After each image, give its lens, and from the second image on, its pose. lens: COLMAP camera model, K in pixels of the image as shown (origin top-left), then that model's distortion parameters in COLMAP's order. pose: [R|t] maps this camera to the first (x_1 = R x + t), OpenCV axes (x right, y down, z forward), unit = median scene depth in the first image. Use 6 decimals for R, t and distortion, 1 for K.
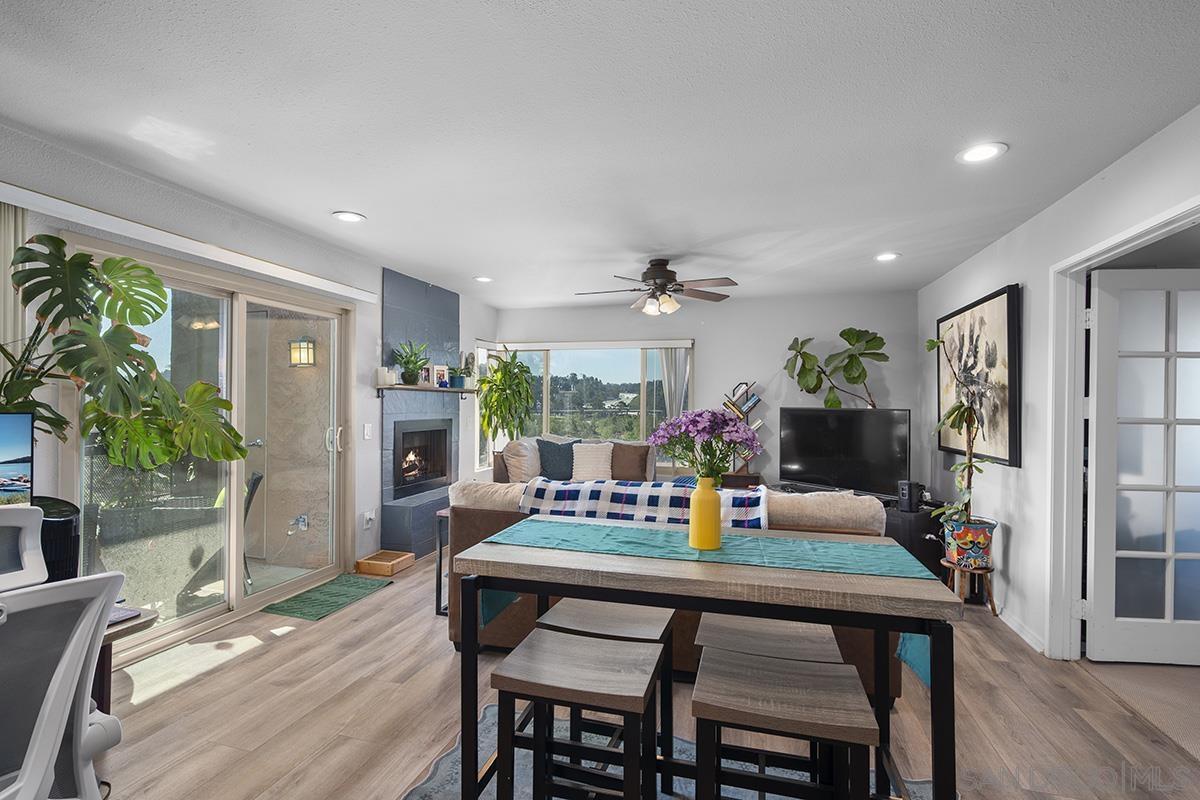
lens RADIAL K [[549.8, 0, 600.0], [0, 549.8, 400.0], [0, 0, 1]] dist [0.001074, 0.000086]
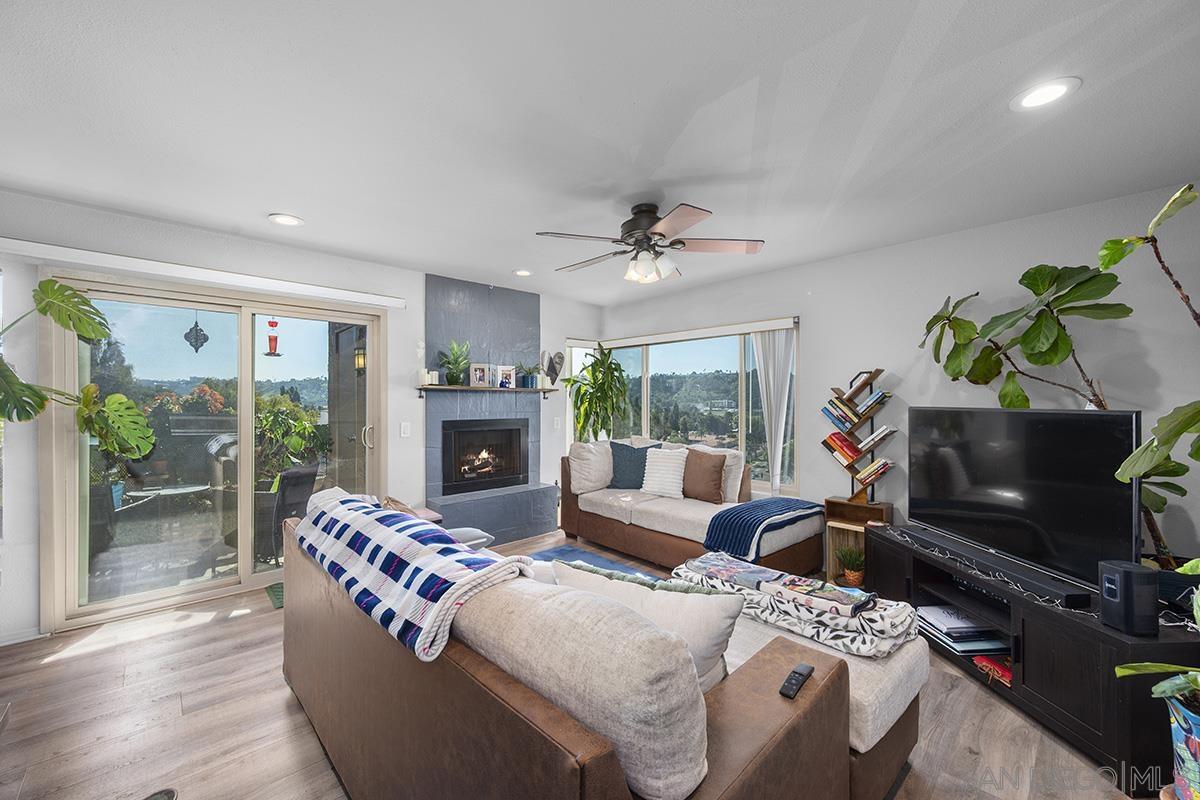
lens RADIAL K [[474.2, 0, 599.6], [0, 474.2, 402.8], [0, 0, 1]] dist [0.000524, -0.000078]
pose [[0.857730, -0.004958, -0.514077, 0.323401], [0.006060, 0.999982, 0.000467, 0.006617], [0.514065, -0.003516, 0.857744, 0.358390]]
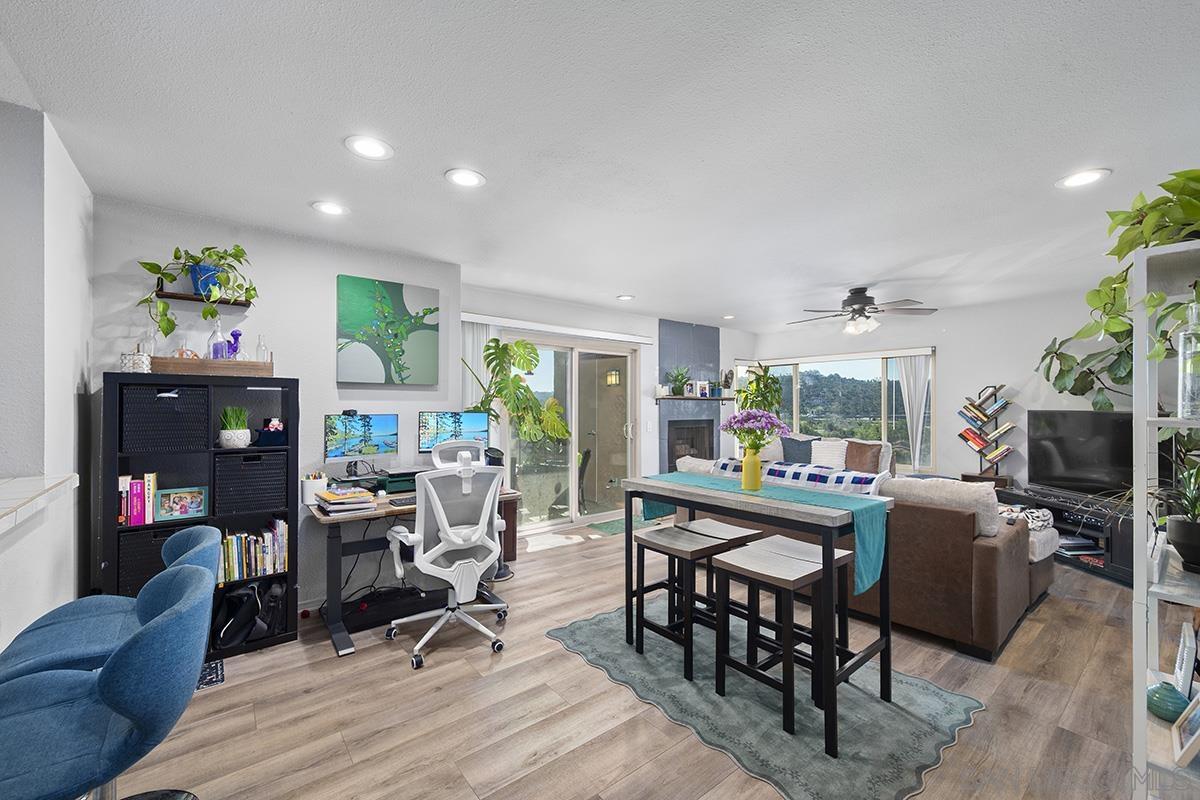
lens RADIAL K [[484.9, 0, 595.9], [0, 484.9, 404.5], [0, 0, 1]] dist [0.002194, 0.000184]
pose [[0.812772, -0.009774, -0.582499, 0.219682], [0.008589, 0.999952, -0.004794, 0.000417], [0.582518, -0.001106, 0.812817, -0.172146]]
